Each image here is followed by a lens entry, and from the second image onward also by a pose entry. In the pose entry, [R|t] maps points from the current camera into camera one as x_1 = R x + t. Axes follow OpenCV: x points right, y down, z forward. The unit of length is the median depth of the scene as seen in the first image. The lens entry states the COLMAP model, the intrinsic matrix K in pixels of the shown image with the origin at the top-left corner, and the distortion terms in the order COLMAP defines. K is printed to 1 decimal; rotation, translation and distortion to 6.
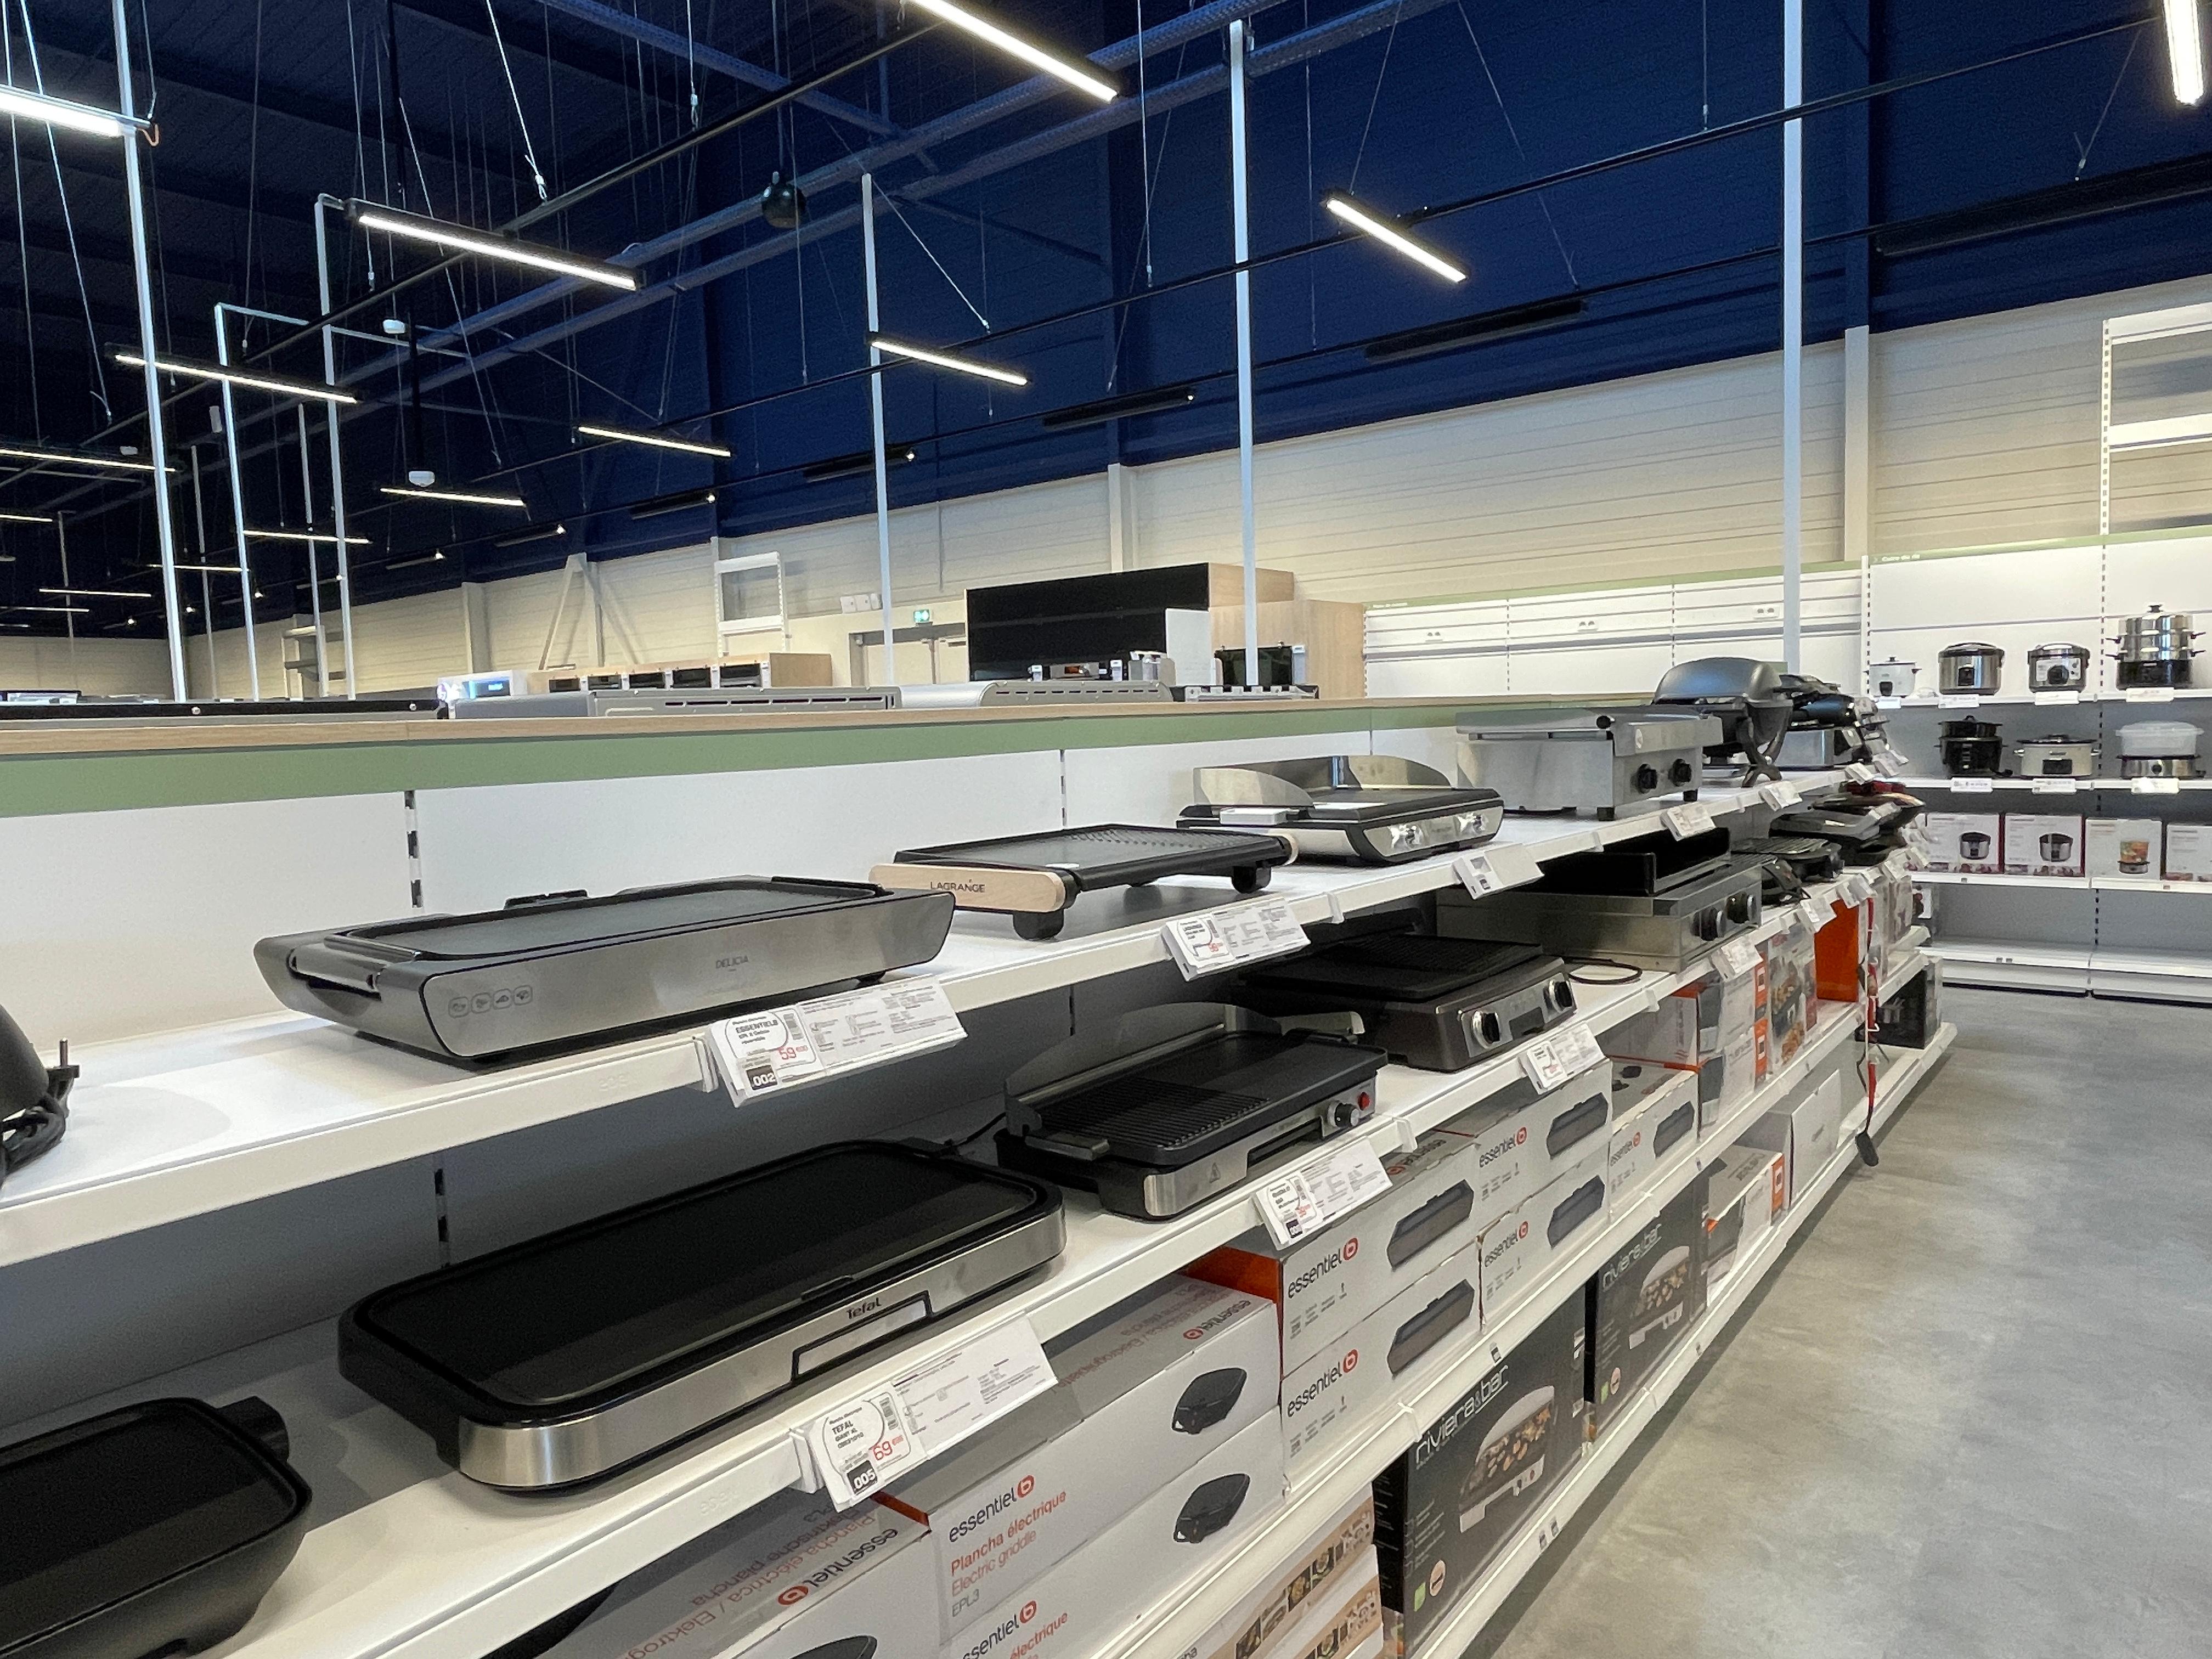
lens RADIAL K [[1378.0, 0, 1106.0], [0, 1378.0, 829.5], [0, 0, 1]] dist [0.001197, 0.000329]
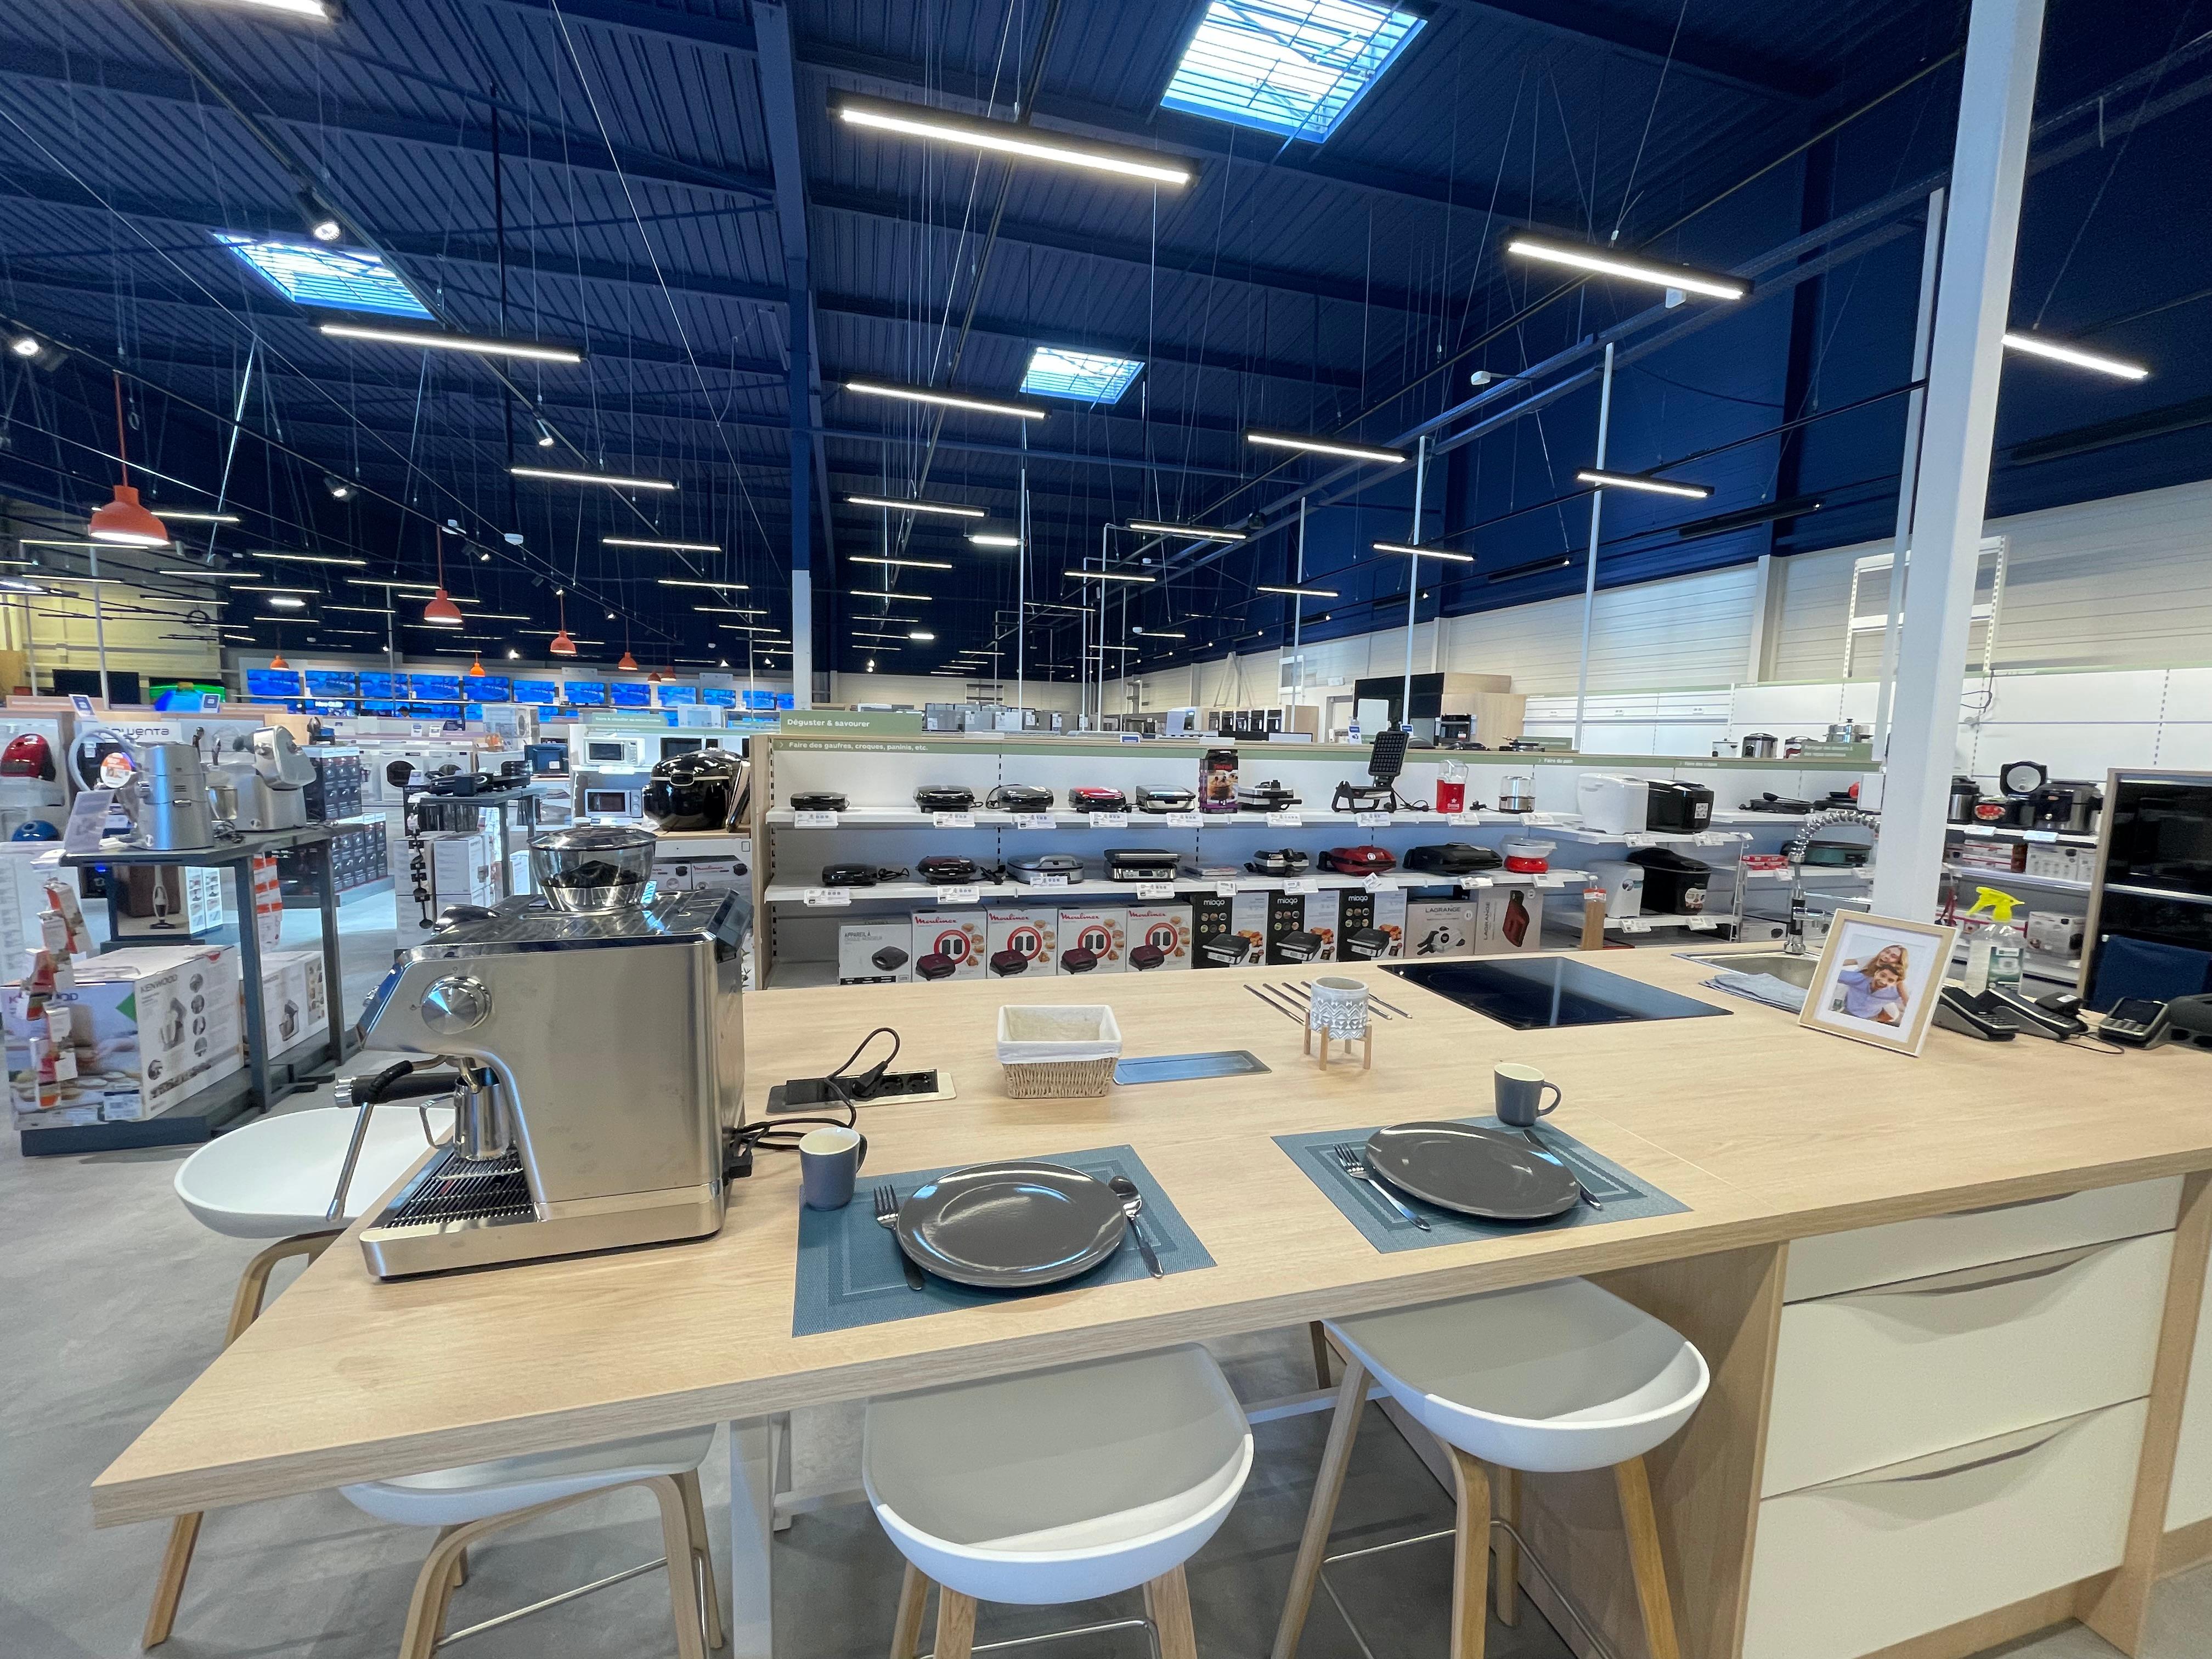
lens RADIAL K [[893.6, 0, 1106.0], [0, 893.6, 829.5], [0, 0, 1]] dist [-0.001922, 0.000262]
pose [[0.810227, 0.123312, -0.572998, 0.381092], [-0.108692, 0.992272, 0.059849, 0.011482], [0.575950, 0.013790, 0.817369, -0.309374]]
